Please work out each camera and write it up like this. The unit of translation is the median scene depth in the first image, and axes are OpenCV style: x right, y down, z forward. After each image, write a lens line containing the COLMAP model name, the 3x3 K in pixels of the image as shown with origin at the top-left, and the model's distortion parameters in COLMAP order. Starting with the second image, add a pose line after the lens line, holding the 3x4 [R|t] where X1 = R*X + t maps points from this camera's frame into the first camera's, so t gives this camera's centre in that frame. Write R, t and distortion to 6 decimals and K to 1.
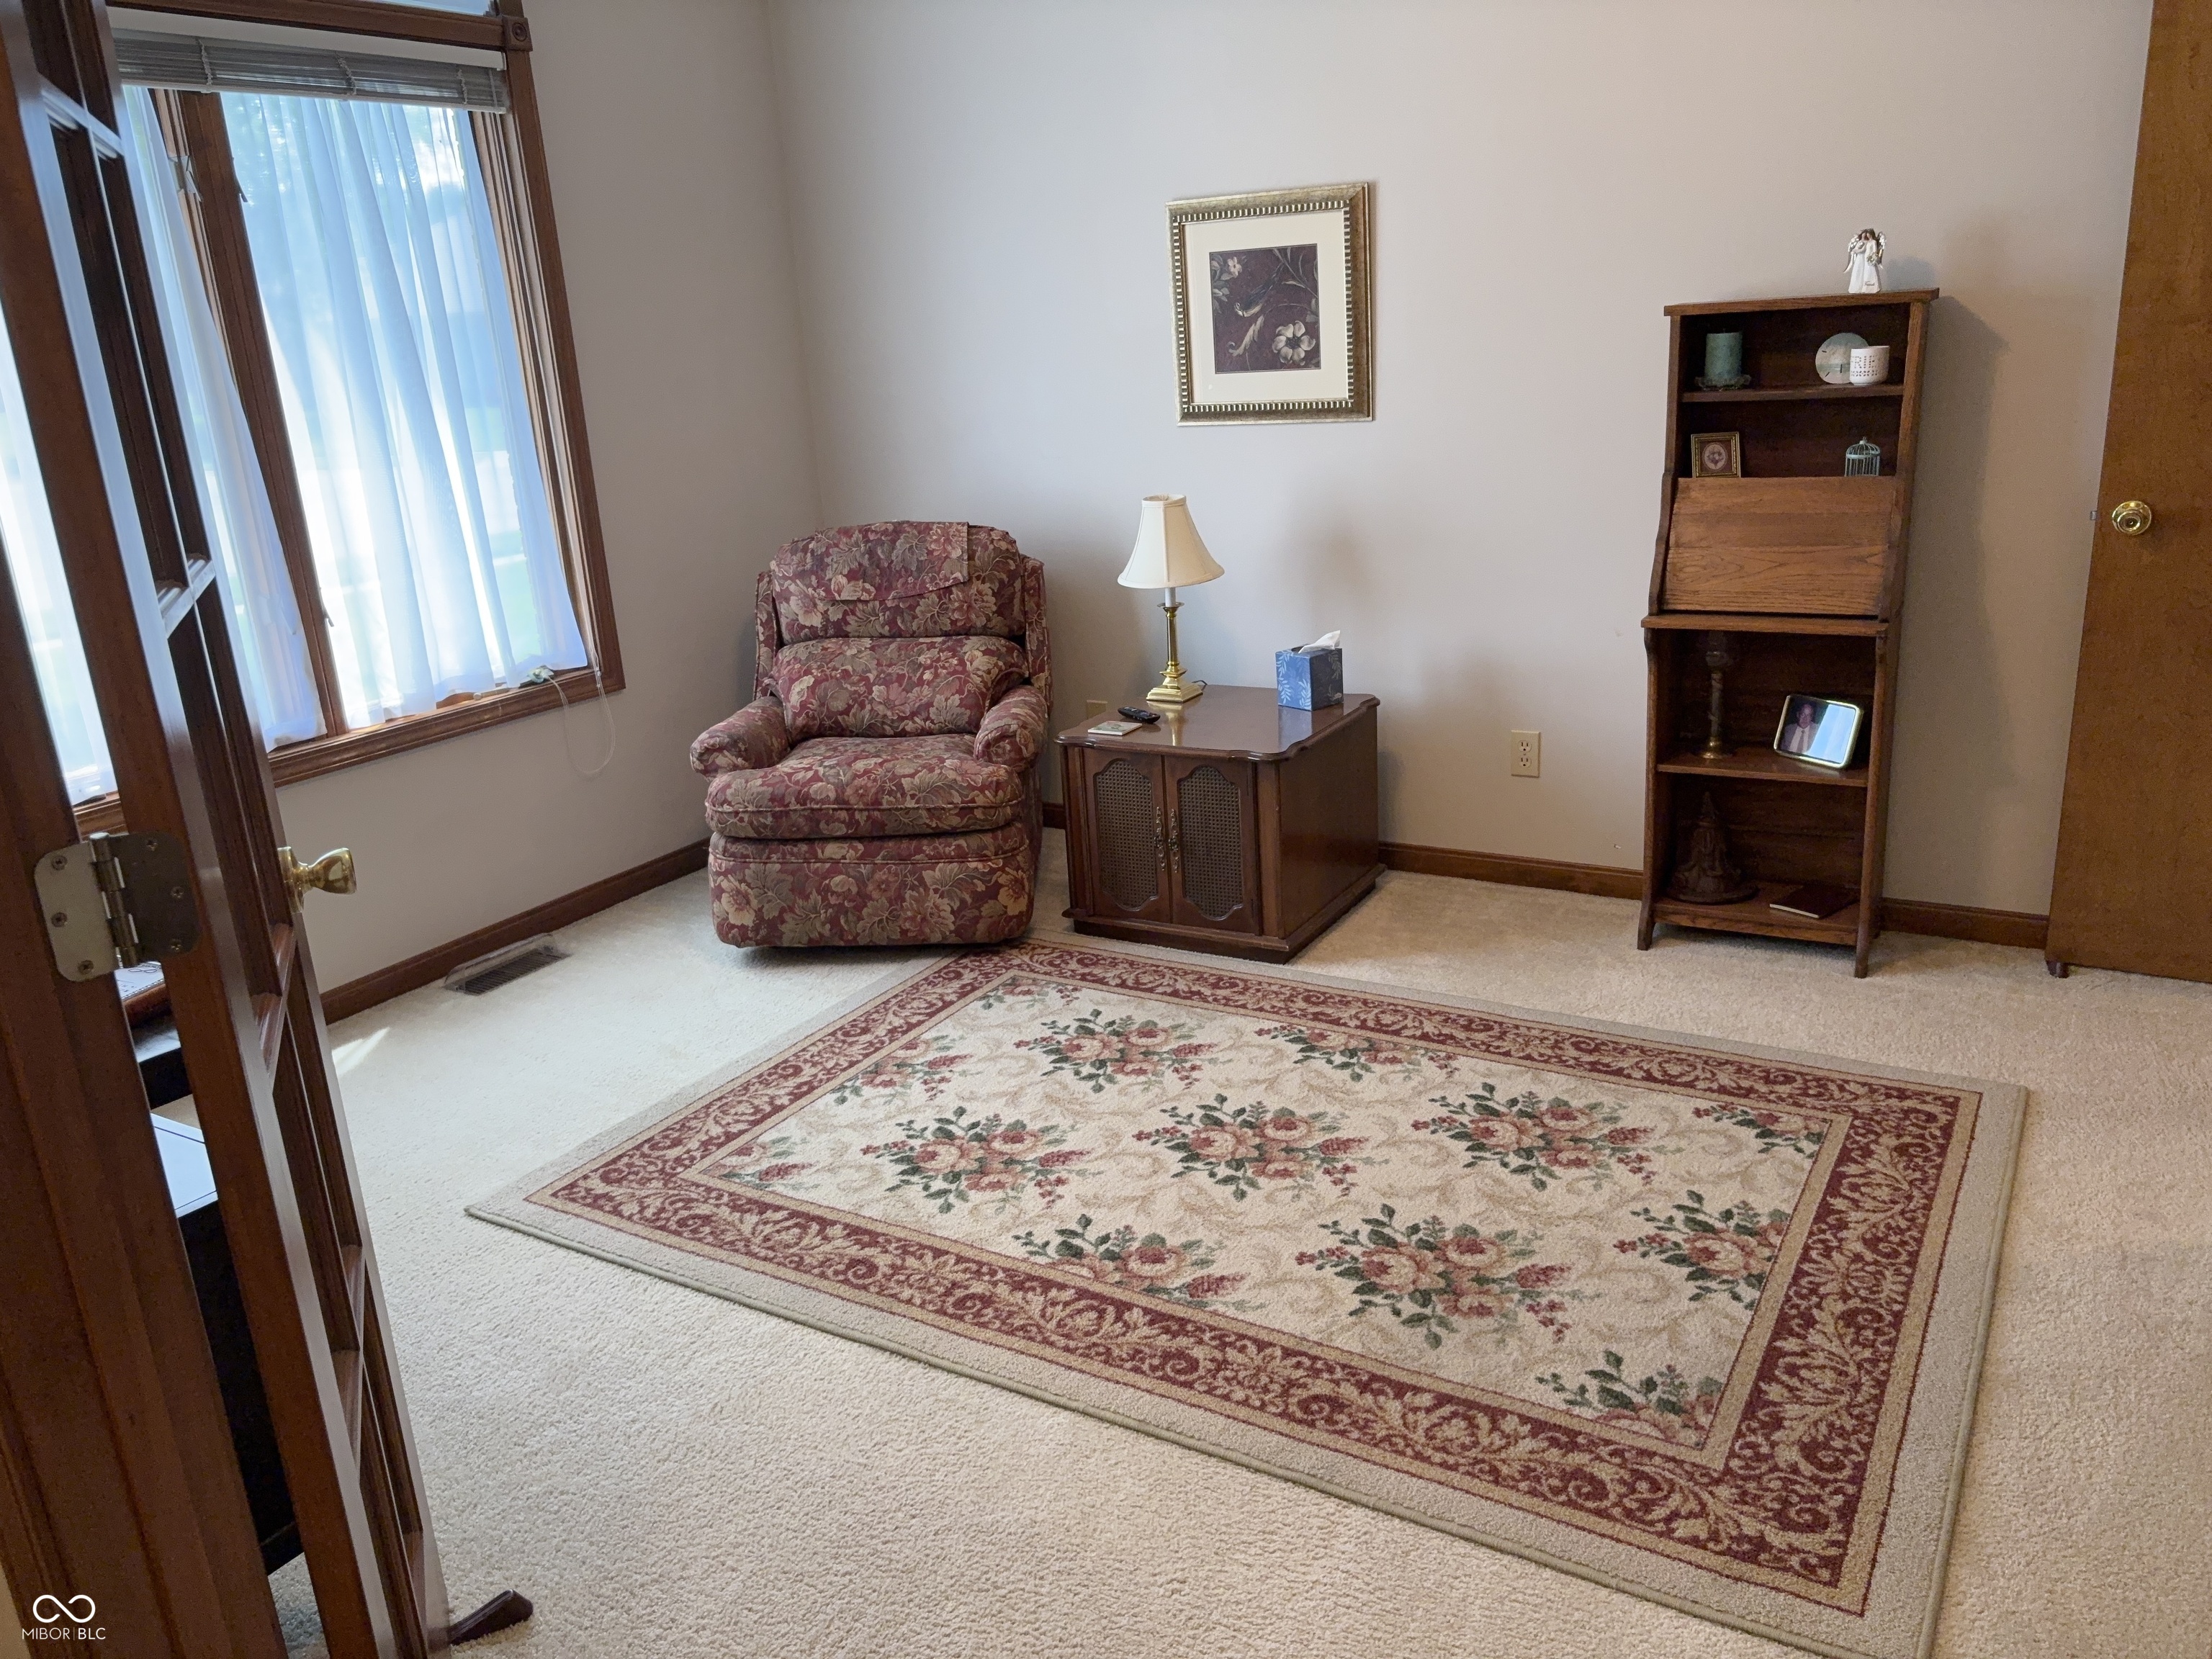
lens RADIAL K [[1689.5, 0, 1097.2], [0, 1689.5, 849.2], [0, 0, 1]] dist [0.046074, -0.066212]
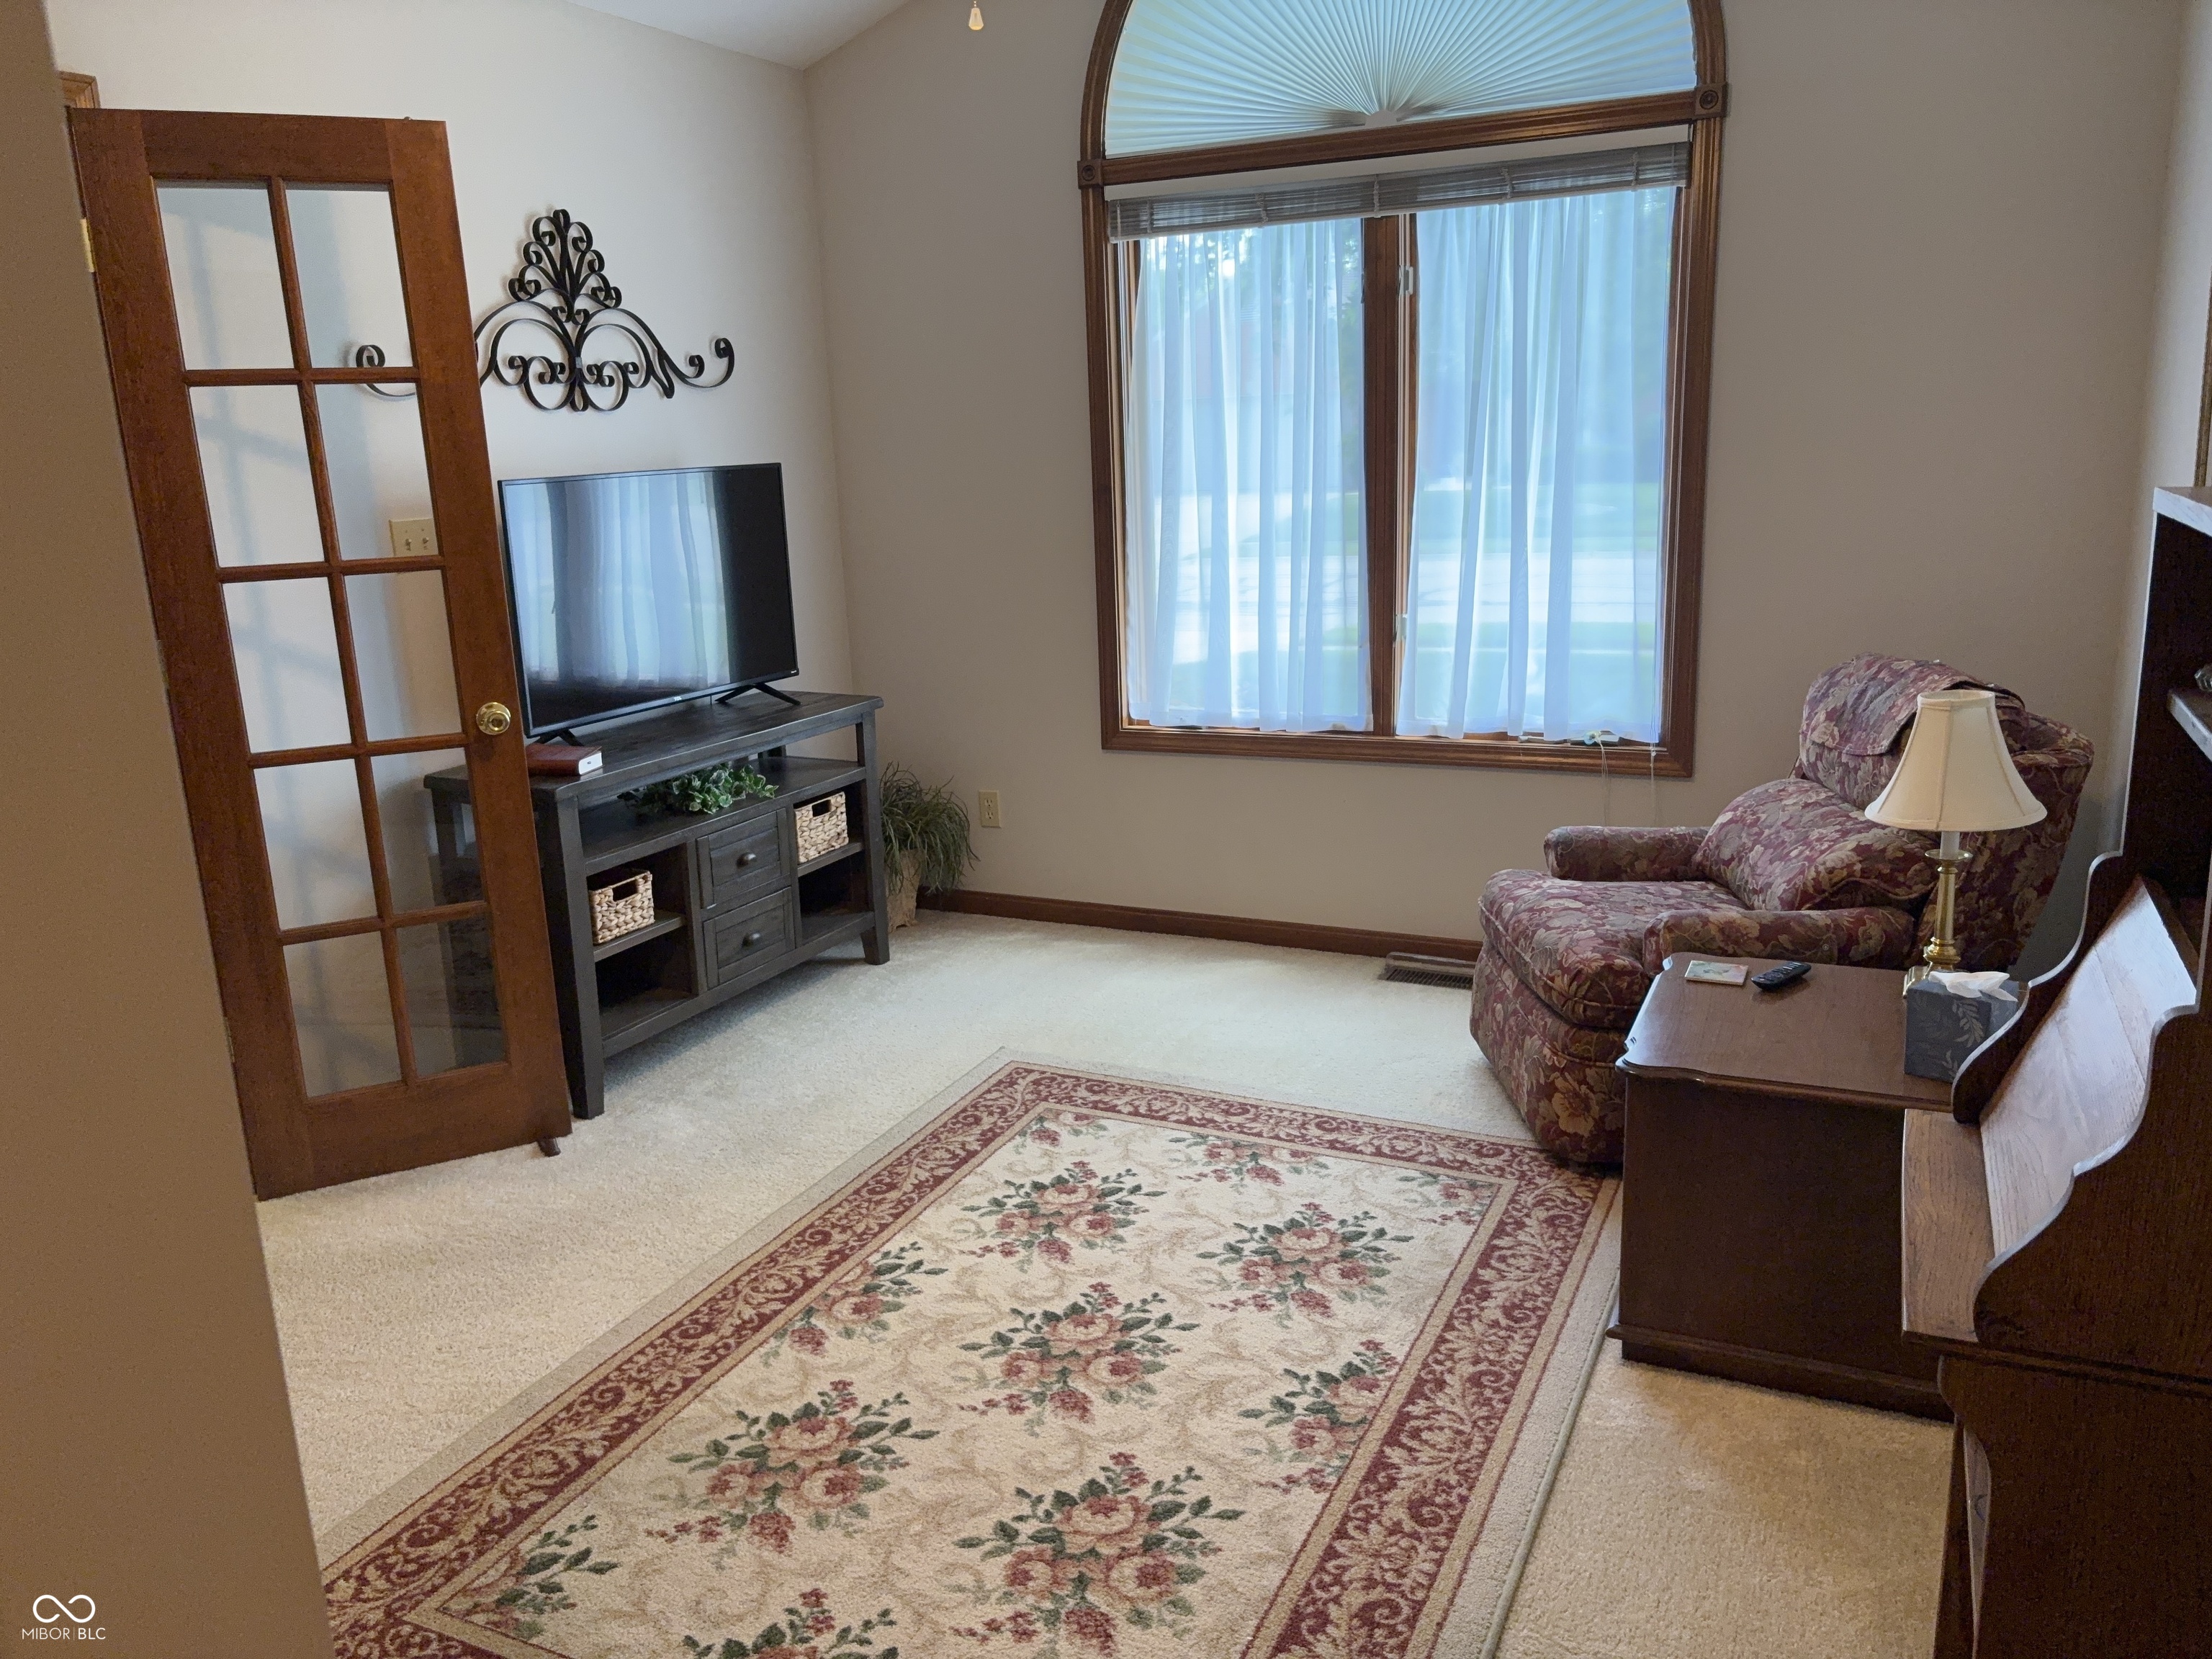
lens RADIAL K [[1689.5, 0, 1097.7], [0, 1689.5, 808.4], [0, 0, 1]] dist [0.046074, -0.066212]
pose [[0.100258, 0.282004, -0.954160, 0.839549], [-0.281532, 0.927841, 0.244643, -0.307084], [0.954300, 0.244099, 0.172416, 0.740242]]
